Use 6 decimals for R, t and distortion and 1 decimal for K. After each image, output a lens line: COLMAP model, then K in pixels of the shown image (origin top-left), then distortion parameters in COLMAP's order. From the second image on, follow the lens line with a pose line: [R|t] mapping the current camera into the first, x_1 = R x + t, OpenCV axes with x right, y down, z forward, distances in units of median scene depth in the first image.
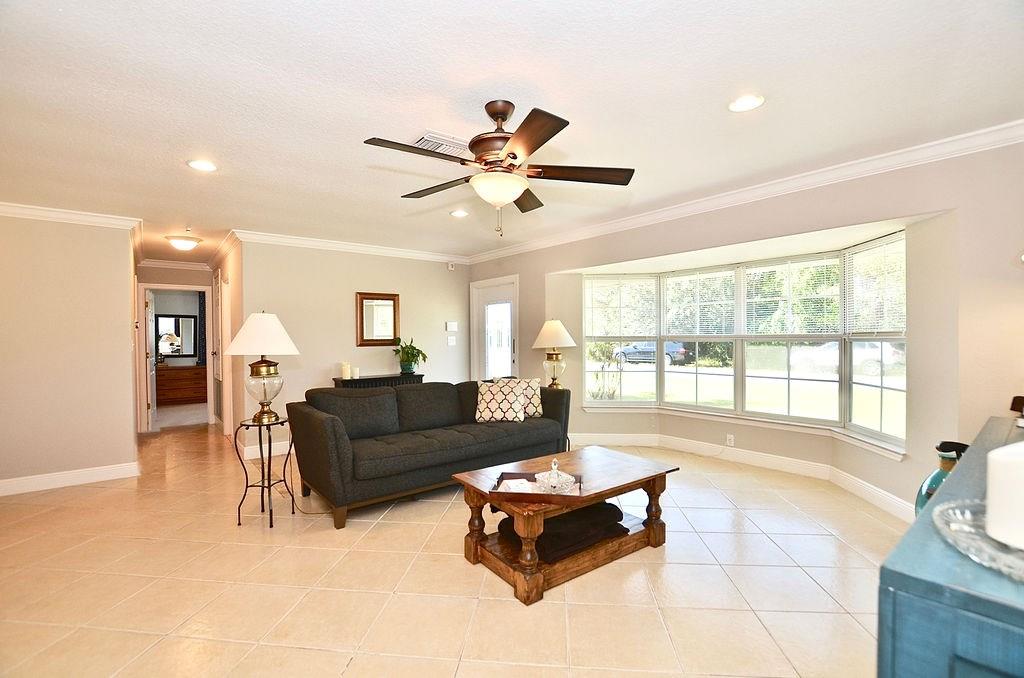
lens RADIAL K [[457.4, 0, 512.0], [0, 457.4, 339.0], [0, 0, 1]] dist [-0.031163, 0.000552]
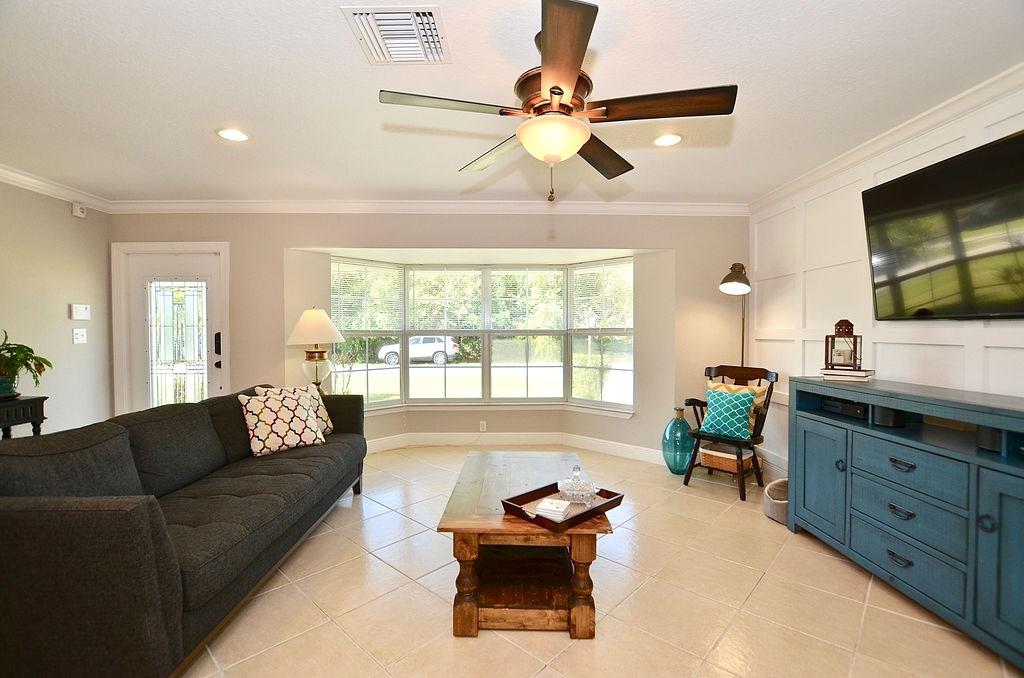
lens RADIAL K [[452.1, 0, 511.7], [0, 452.1, 341.0], [0, 0, 1]] dist [-0.033761, 0.003959]
pose [[0.604917, -0.009883, 0.796227, -0.340664], [-0.001340, 0.999909, 0.013428, 0.003516], [-0.796288, -0.009190, 0.604848, 0.284623]]
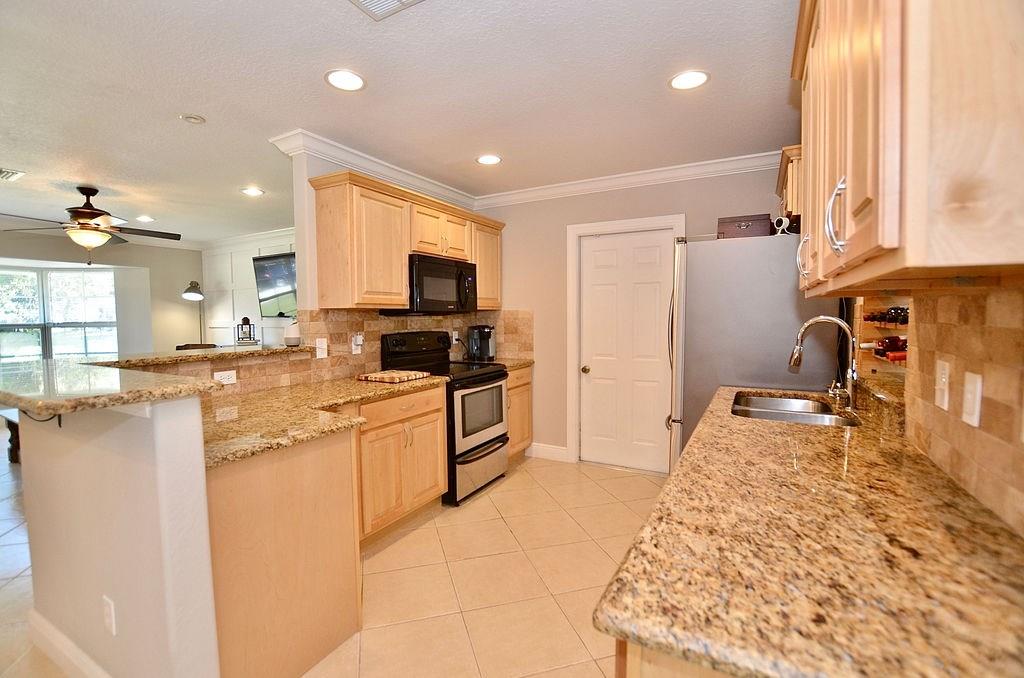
lens RADIAL K [[457.4, 0, 512.0], [0, 457.4, 339.0], [0, 0, 1]] dist [-0.031163, 0.000552]
pose [[-0.380728, -0.034001, 0.924062, -1.064898], [0.015390, 0.998952, 0.043097, 0.001700], [-0.924559, 0.030629, -0.379806, 0.086896]]
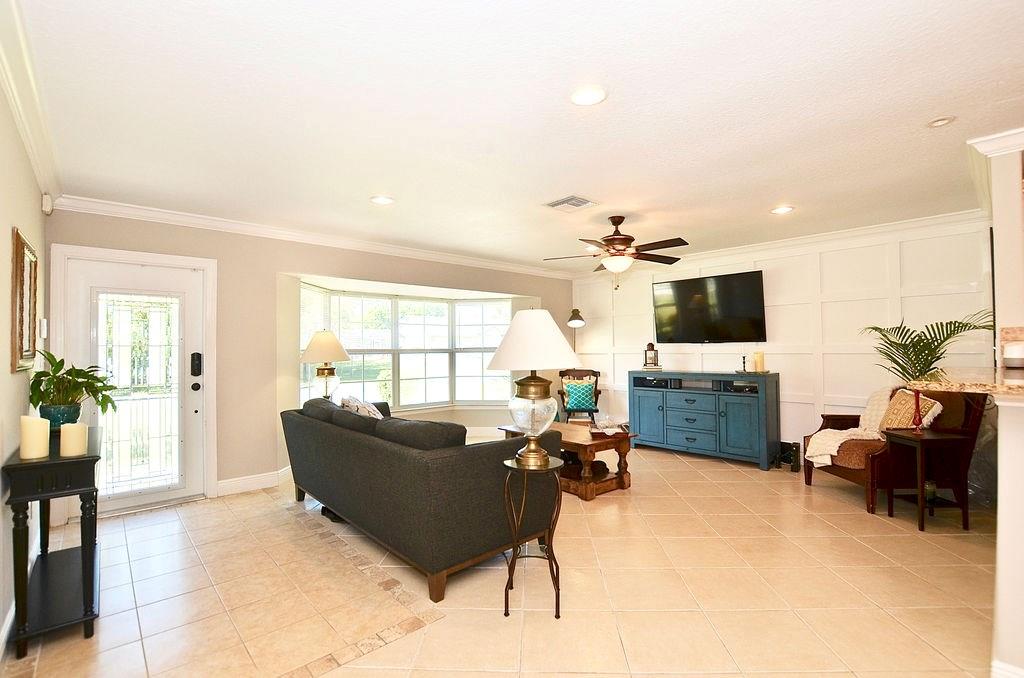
lens RADIAL K [[464.5, 0, 518.7], [0, 464.5, 338.5], [0, 0, 1]] dist [-0.031253, 0.000680]
pose [[-0.067457, 0.031662, 0.997220, -0.876579], [0.012487, 0.999445, -0.030888, 0.006665], [-0.997644, 0.010368, -0.067815, 0.736456]]
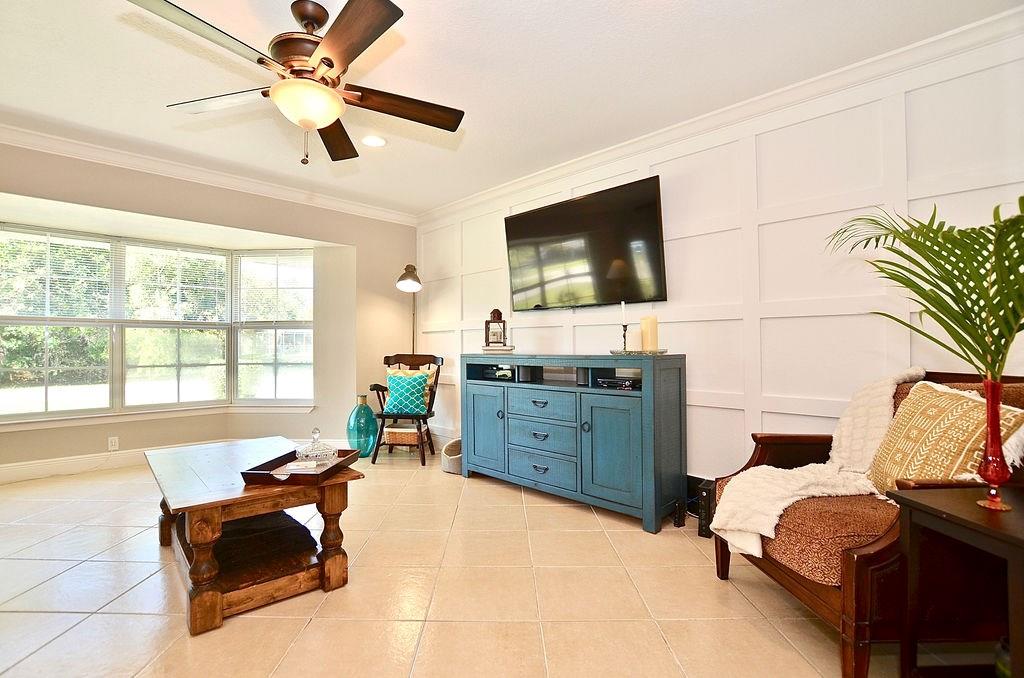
lens RADIAL K [[465.4, 0, 499.2], [0, 465.4, 339.8], [0, 0, 1]] dist [-0.031508, 0.000139]
pose [[-0.093079, 0.022900, 0.995395, -0.428290], [0.006266, 0.999729, -0.022413, 0.054152], [-0.995639, 0.004151, -0.093197, 0.359768]]
